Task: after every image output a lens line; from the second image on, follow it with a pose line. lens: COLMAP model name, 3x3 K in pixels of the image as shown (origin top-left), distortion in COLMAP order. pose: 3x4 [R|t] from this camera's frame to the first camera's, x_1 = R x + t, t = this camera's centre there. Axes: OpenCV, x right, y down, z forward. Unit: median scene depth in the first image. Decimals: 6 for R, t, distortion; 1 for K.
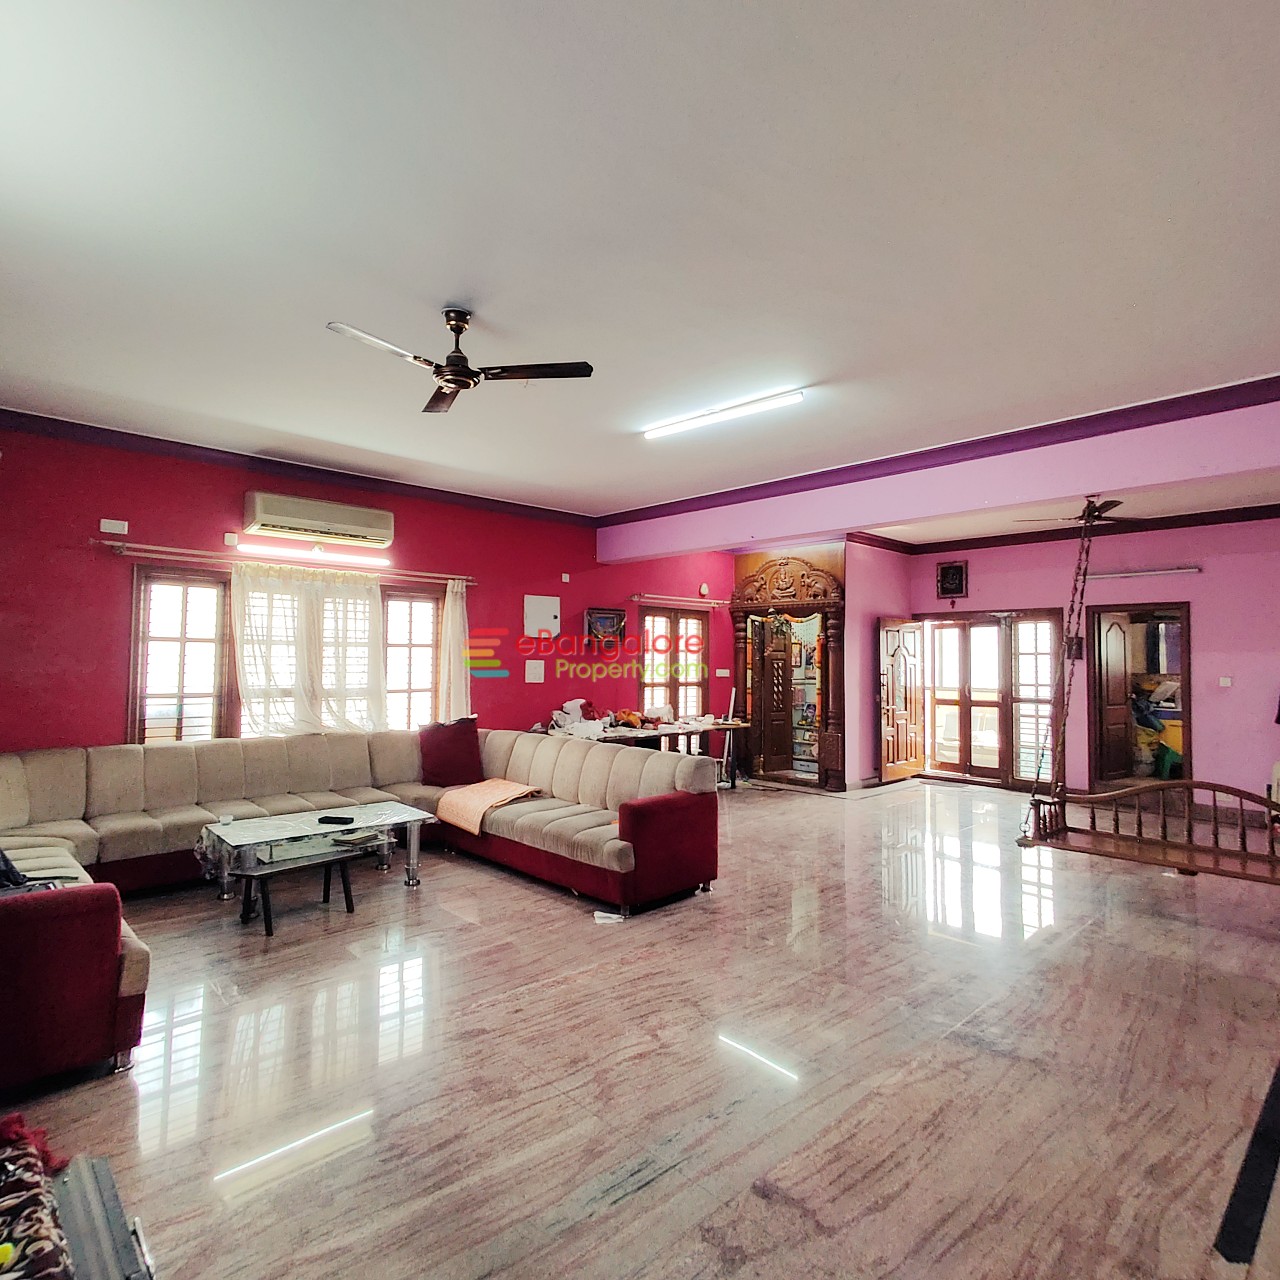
lens RADIAL K [[745.6, 0, 636.1], [0, 745.6, 641.5], [0, 0, 1]] dist [0.002861, 0.000896]
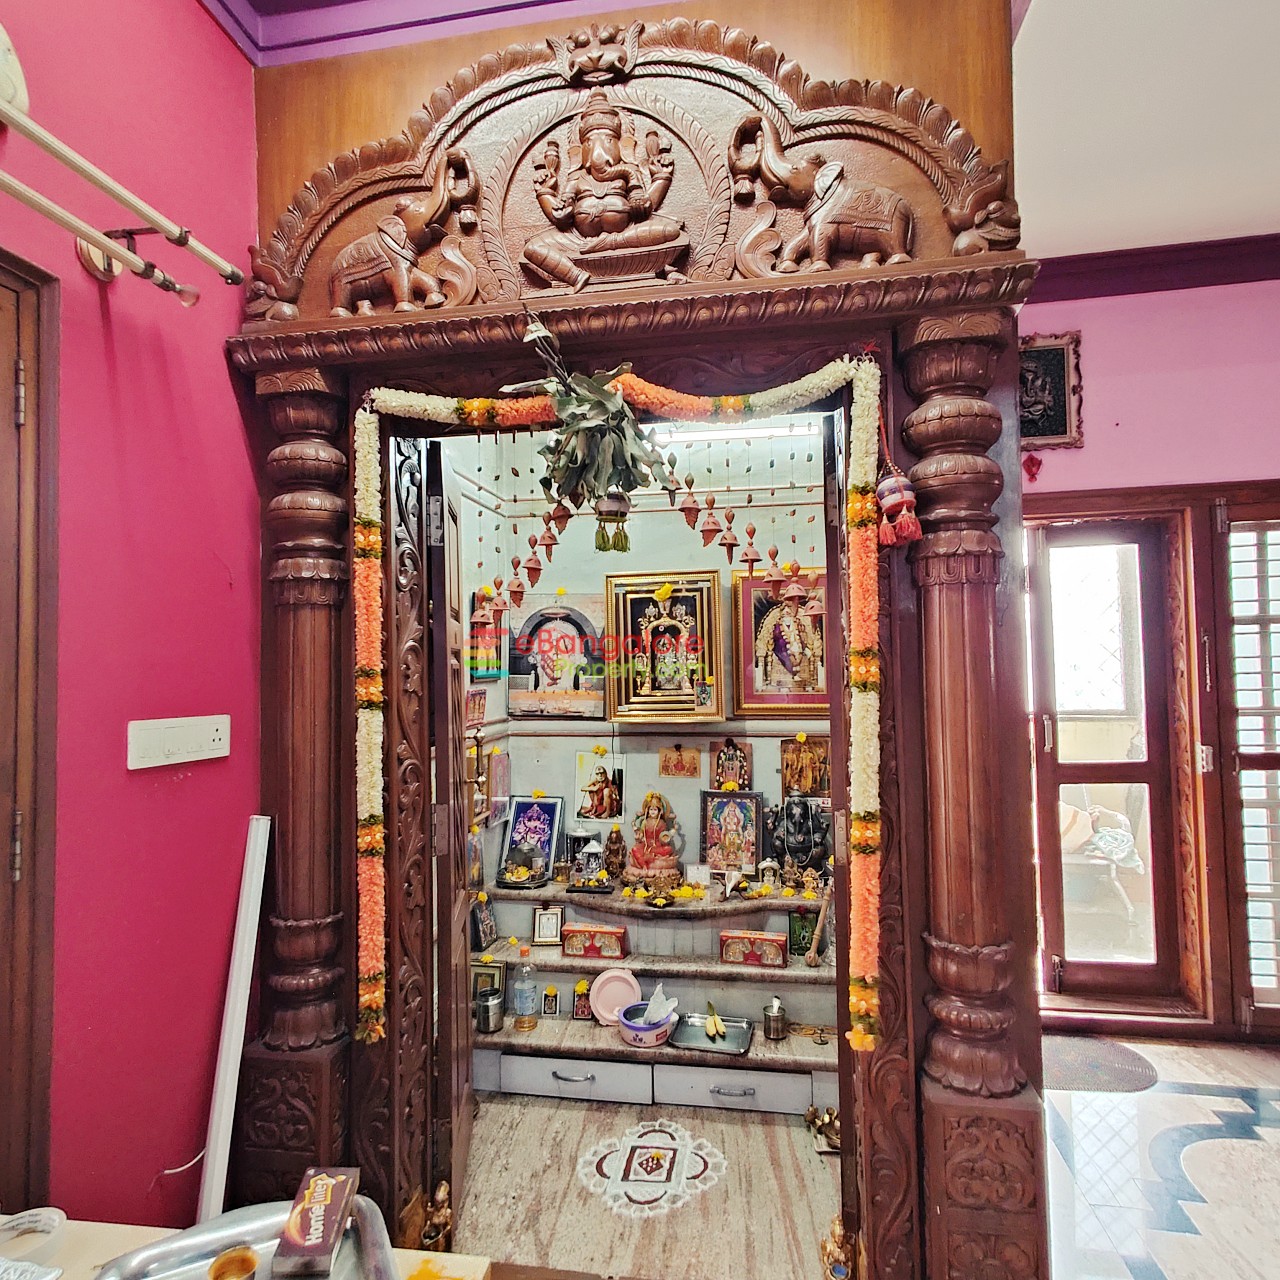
lens RADIAL K [[751.0, 0, 649.9], [0, 751.0, 636.9], [0, 0, 1]] dist [-0.000247, 0.002357]
pose [[0.786329, -0.000566, 0.617808, 0.097013], [0.008450, 0.999916, -0.009839, 0.023586], [-0.617750, 0.012958, 0.786268, 0.828121]]
